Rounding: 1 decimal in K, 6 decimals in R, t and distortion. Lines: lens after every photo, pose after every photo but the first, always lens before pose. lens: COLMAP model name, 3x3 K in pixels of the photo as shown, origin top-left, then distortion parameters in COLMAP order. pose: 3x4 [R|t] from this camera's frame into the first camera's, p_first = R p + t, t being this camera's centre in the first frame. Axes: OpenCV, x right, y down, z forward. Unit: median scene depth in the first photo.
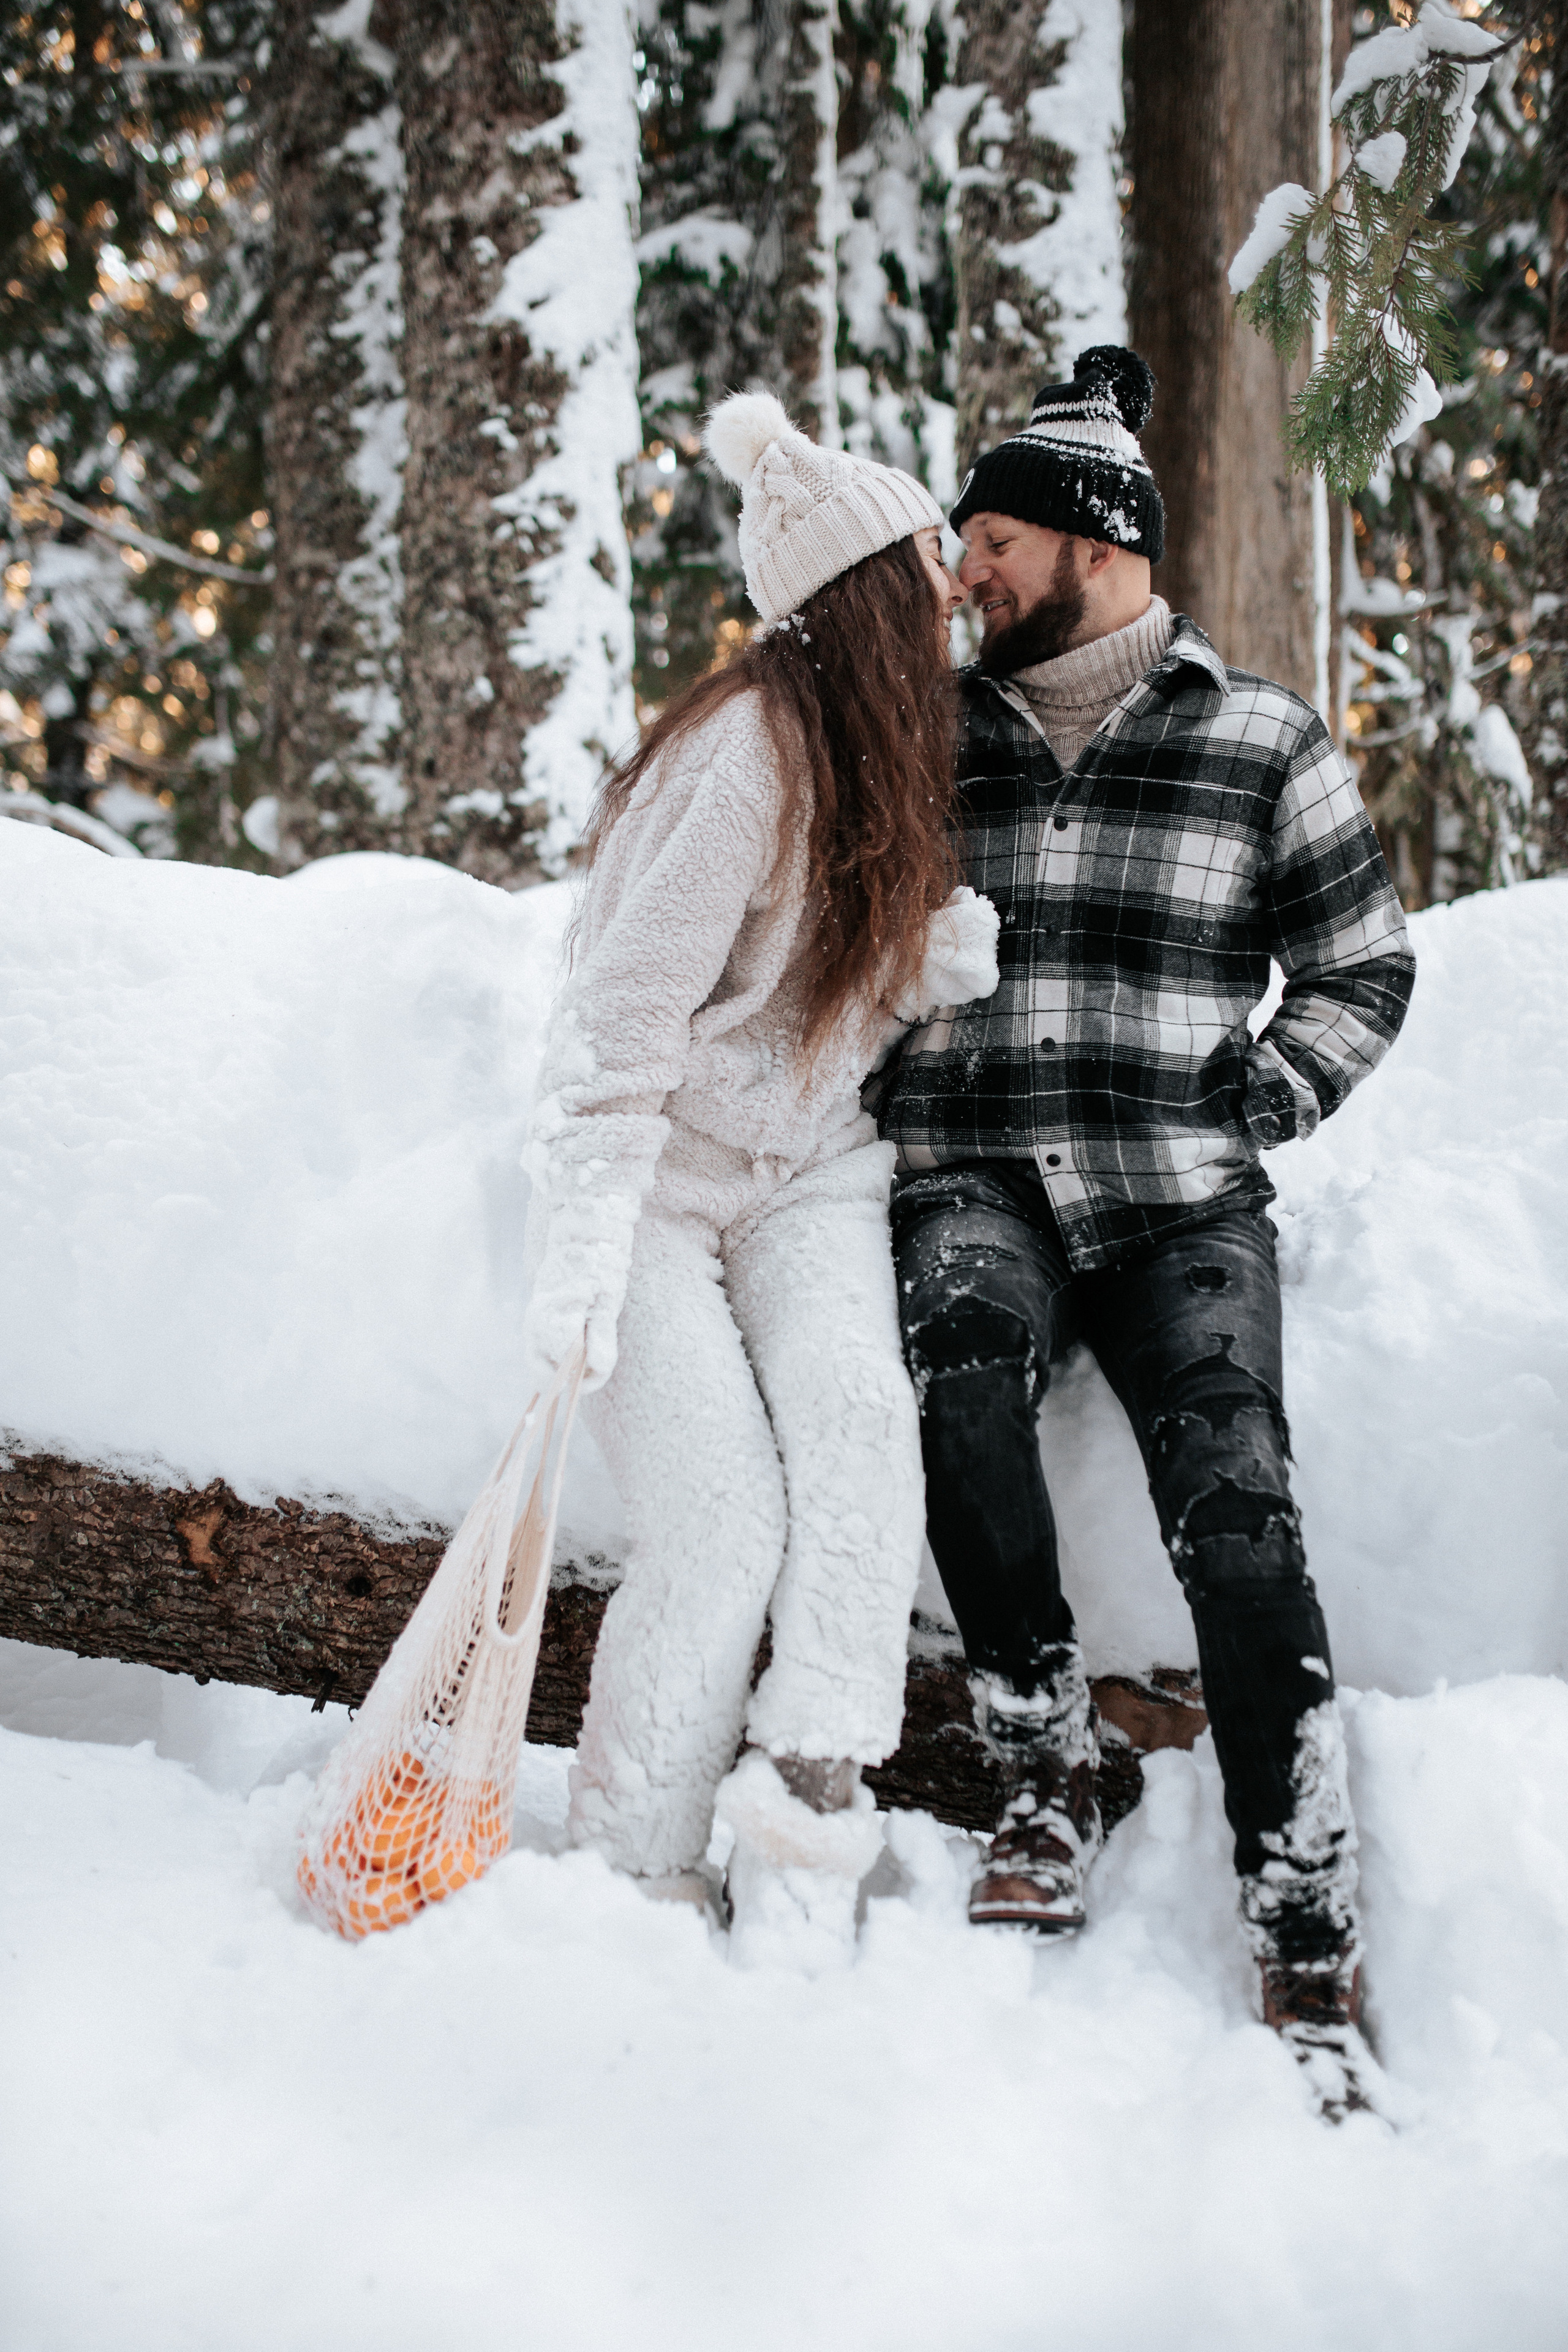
lens RADIAL K [[2254.0, 0, 784.0], [0, 2254.0, 1176.0], [0, 0, 1]] dist [-0.070821, 0.114741]
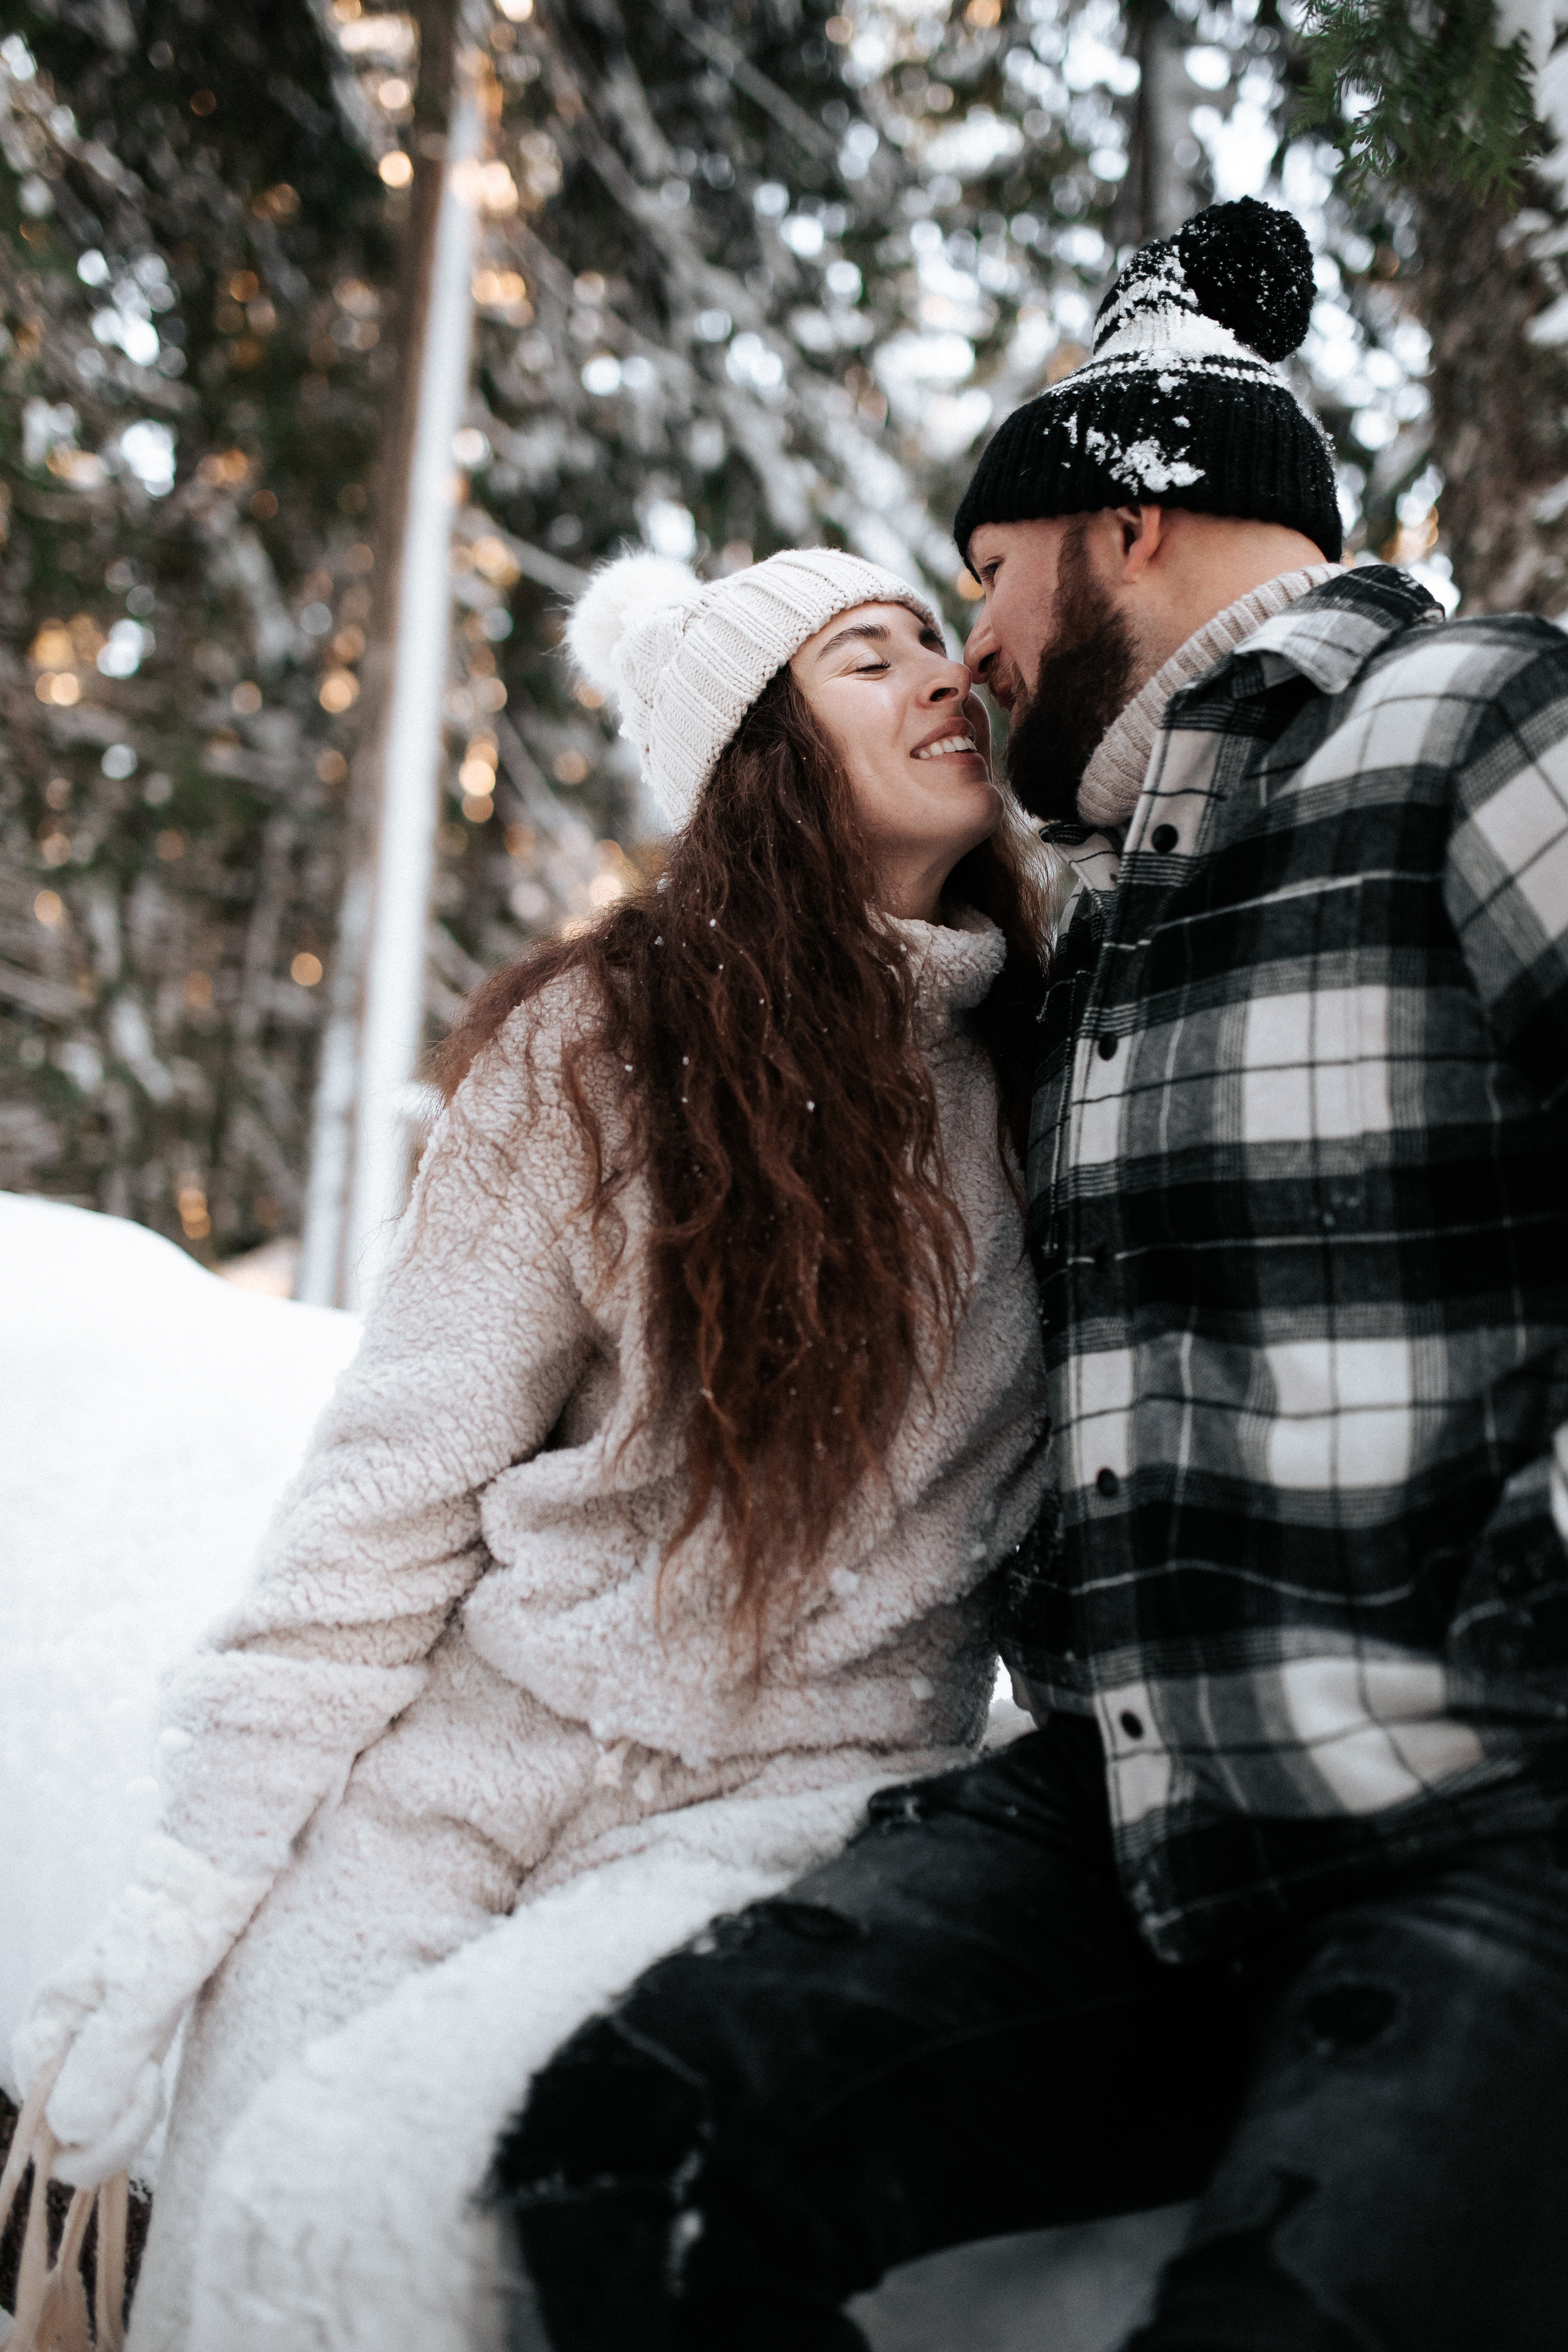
lens RADIAL K [[2237.5, 0, 784.0], [0, 2237.5, 1176.0], [0, 0, 1]] dist [-0.068157, 0.105621]
pose [[0.517856, -0.206437, -0.830186, 0.503388], [0.007386, 0.971490, -0.236967, -0.008172], [0.855436, 0.116583, 0.504617, 0.683802]]
